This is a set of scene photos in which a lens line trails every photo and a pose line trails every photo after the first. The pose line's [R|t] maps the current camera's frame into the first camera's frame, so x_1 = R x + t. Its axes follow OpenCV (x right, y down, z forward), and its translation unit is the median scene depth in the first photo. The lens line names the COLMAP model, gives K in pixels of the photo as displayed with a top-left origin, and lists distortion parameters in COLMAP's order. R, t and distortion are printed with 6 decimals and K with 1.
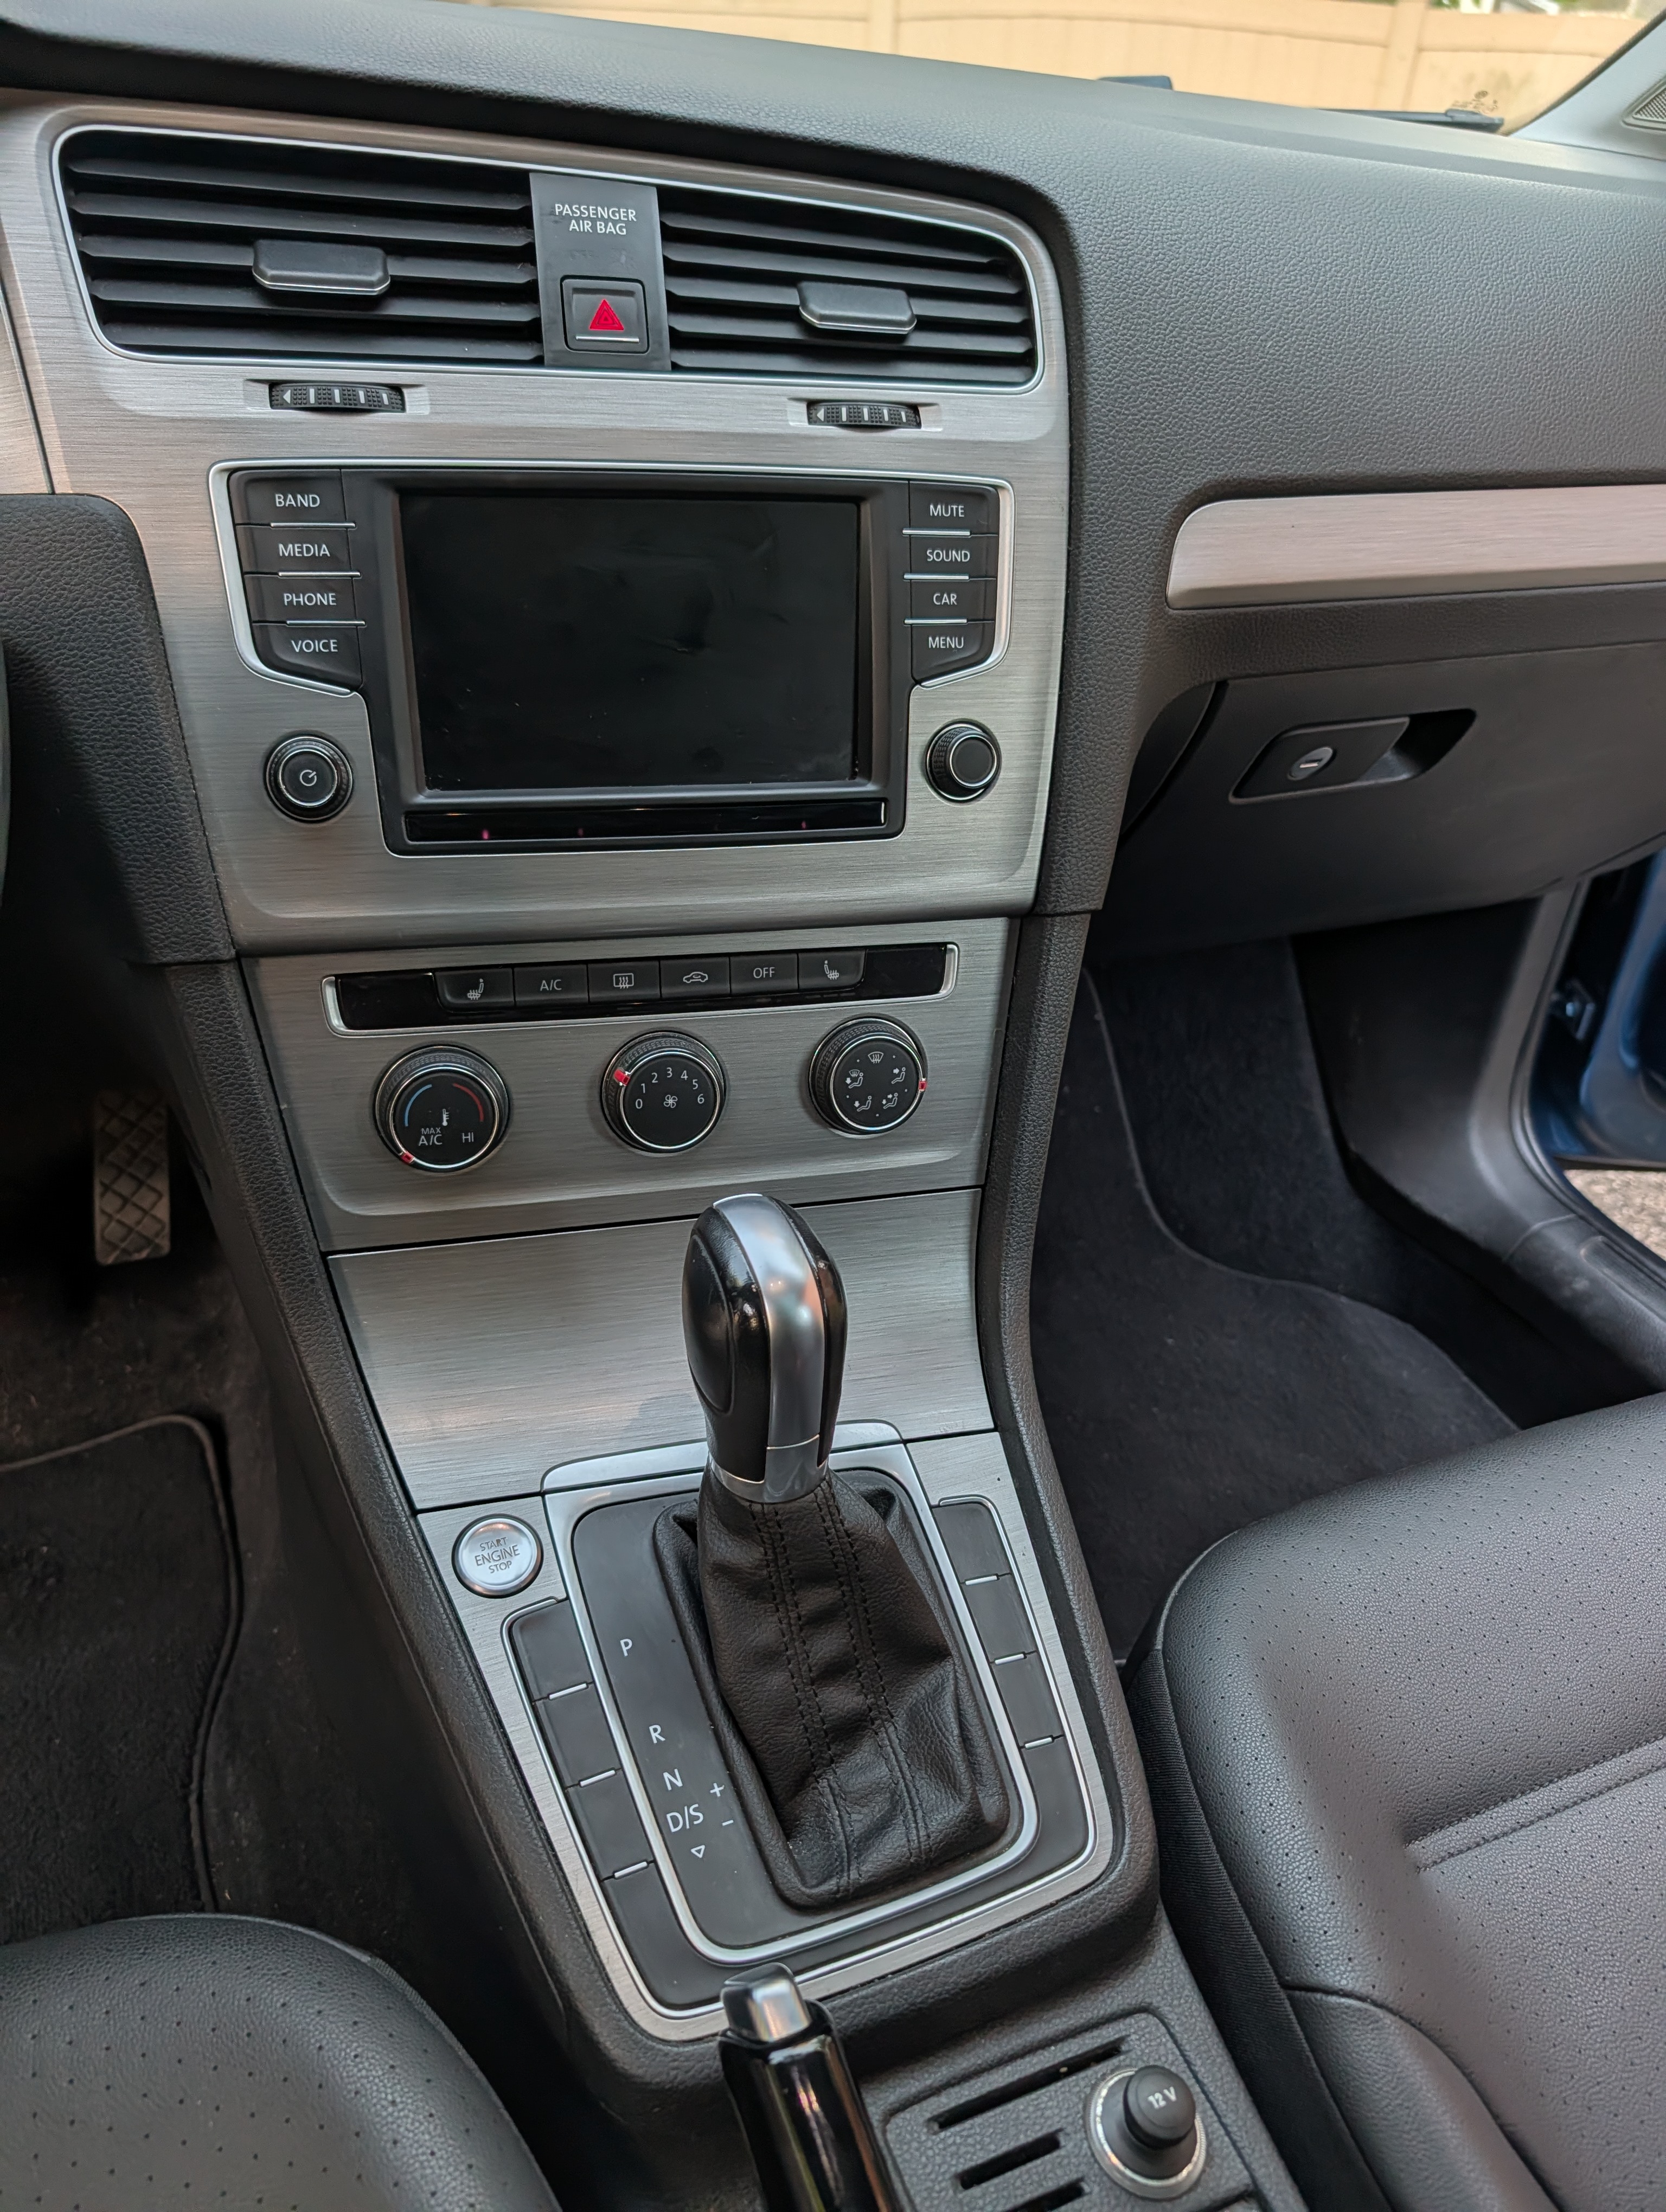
lens RADIAL K [[1674.5, 0, 832.2], [0, 1674.5, 1133.8], [0, 0, 1]] dist [-0.001470, -0.054704]
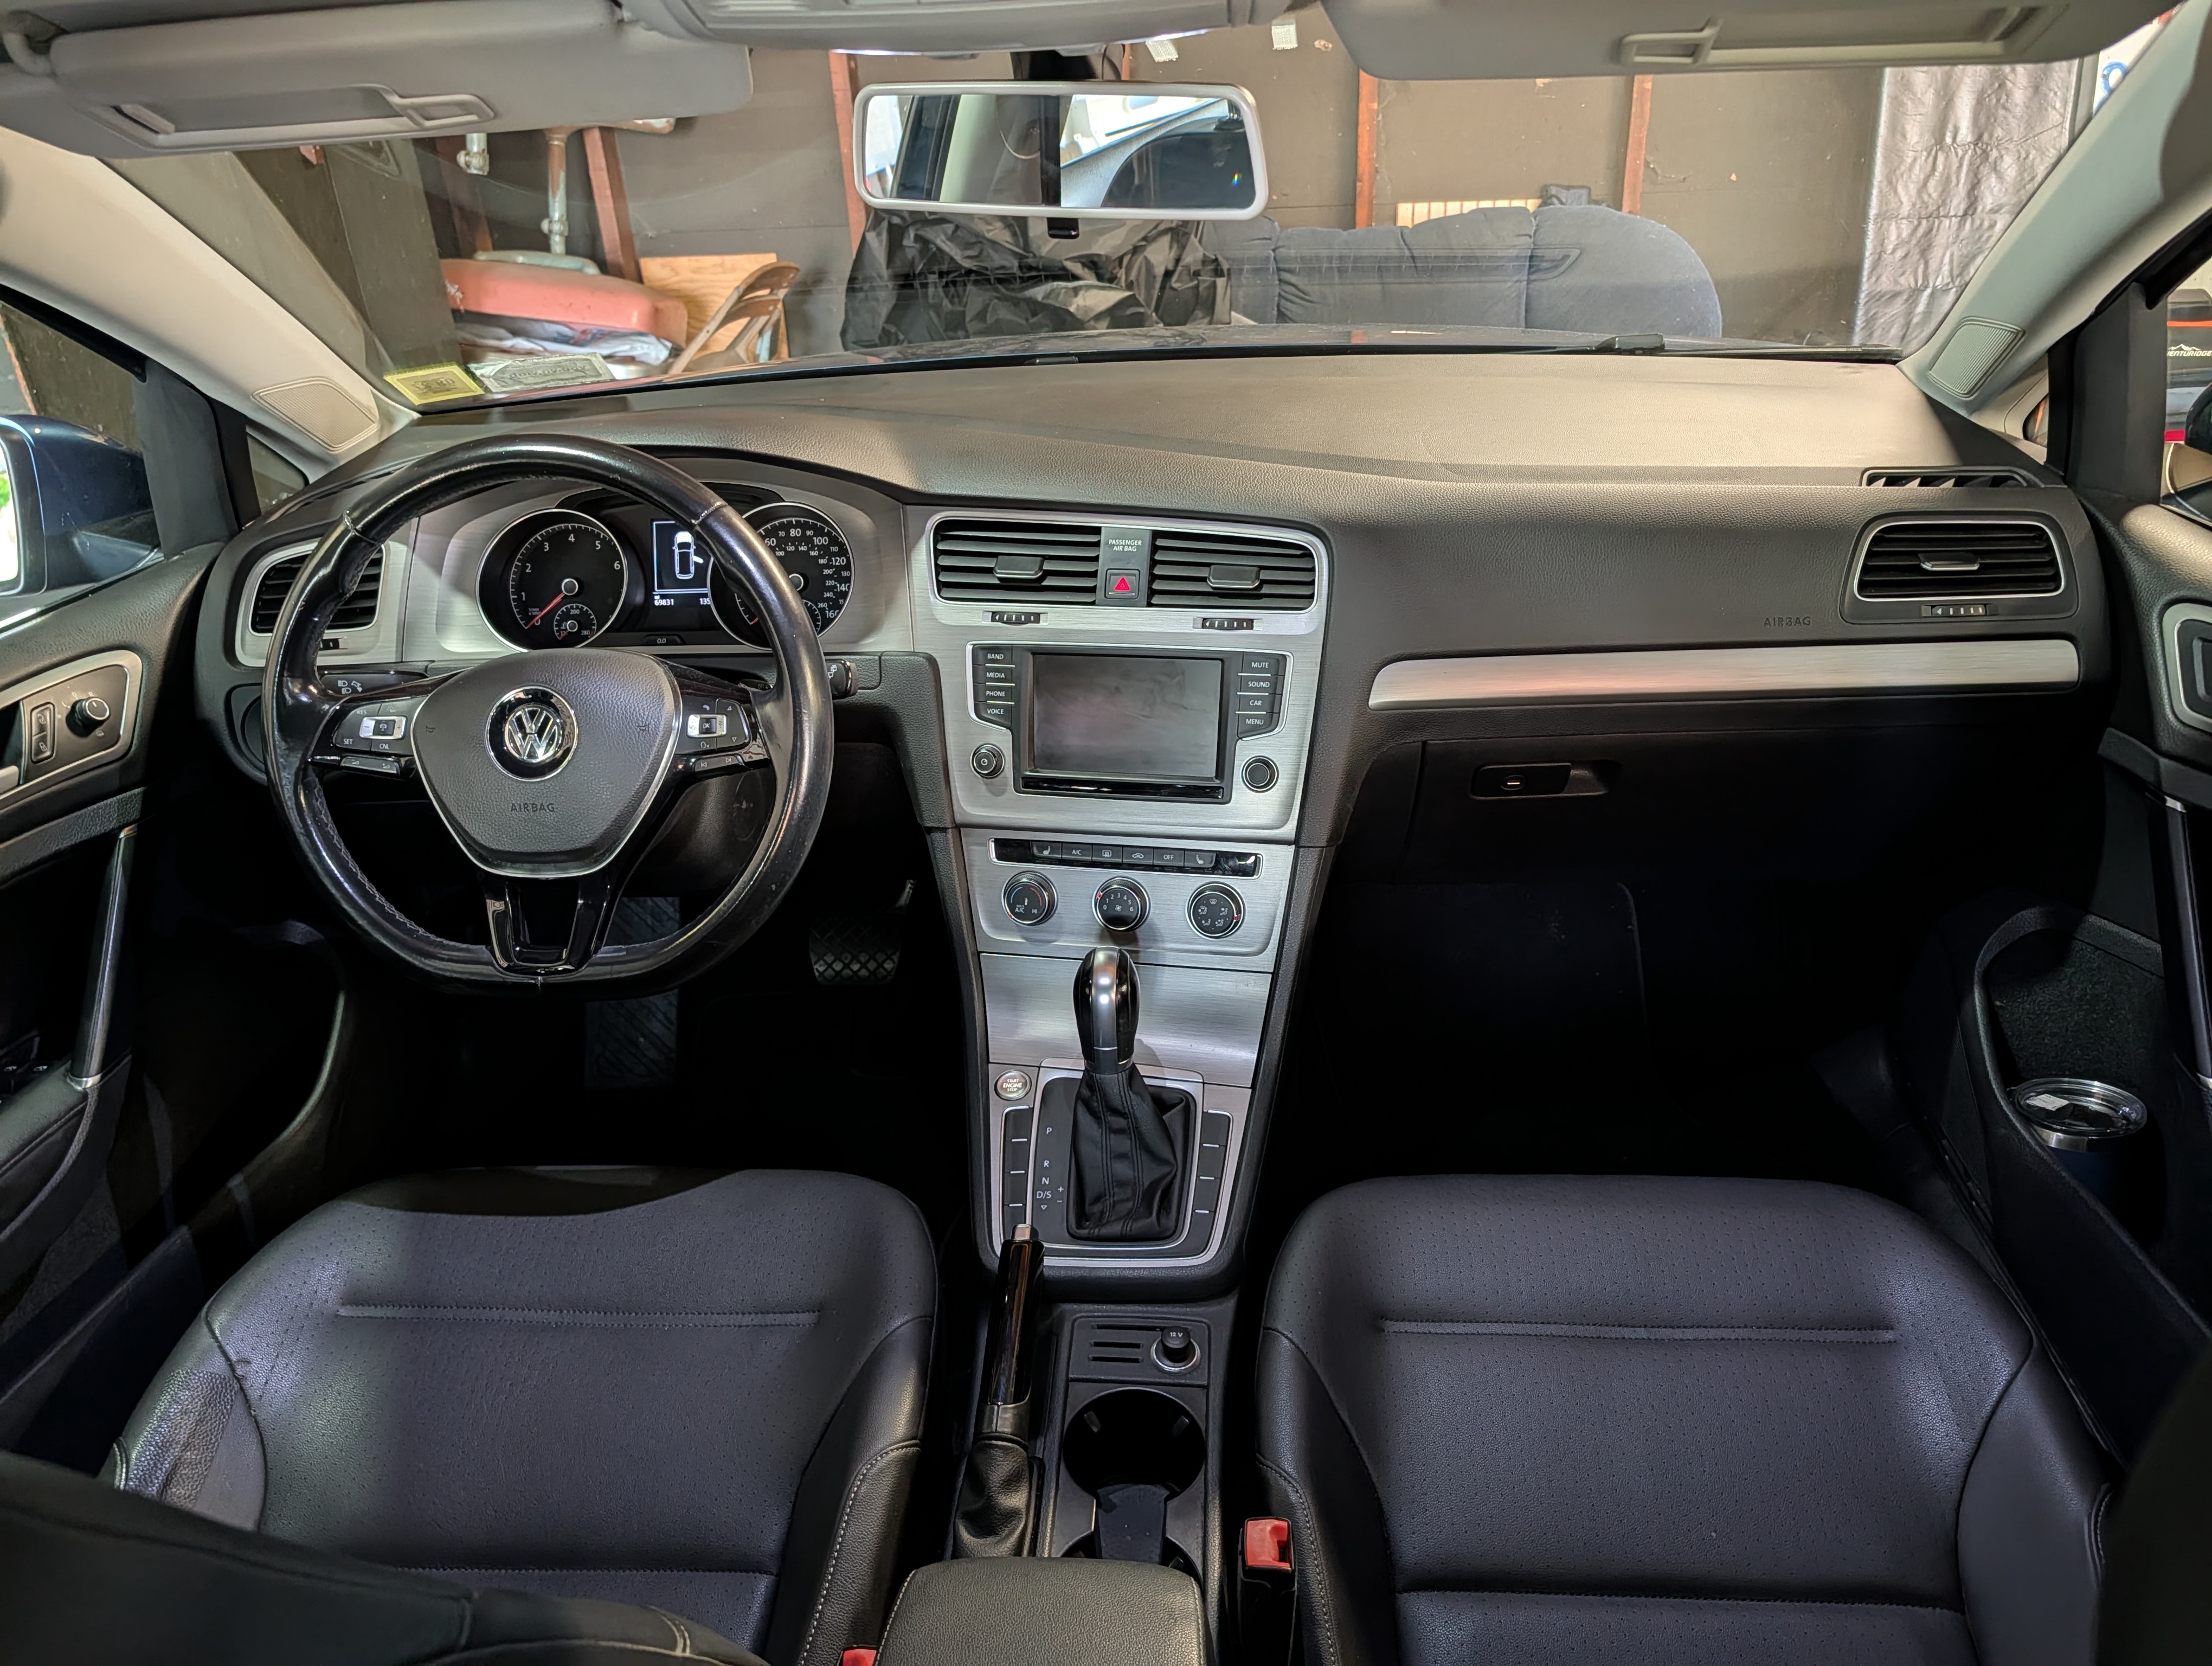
lens RADIAL K [[1561.0, 0, 1106.0], [0, 1561.0, 833.0], [0, 0, 1]] dist [0.009843, 0.003757]
pose [[0.876921, 0.109642, -0.467962, 0.917792], [-0.150626, 0.987277, -0.050945, -0.009836], [0.456423, 0.115162, 0.882279, -0.950658]]
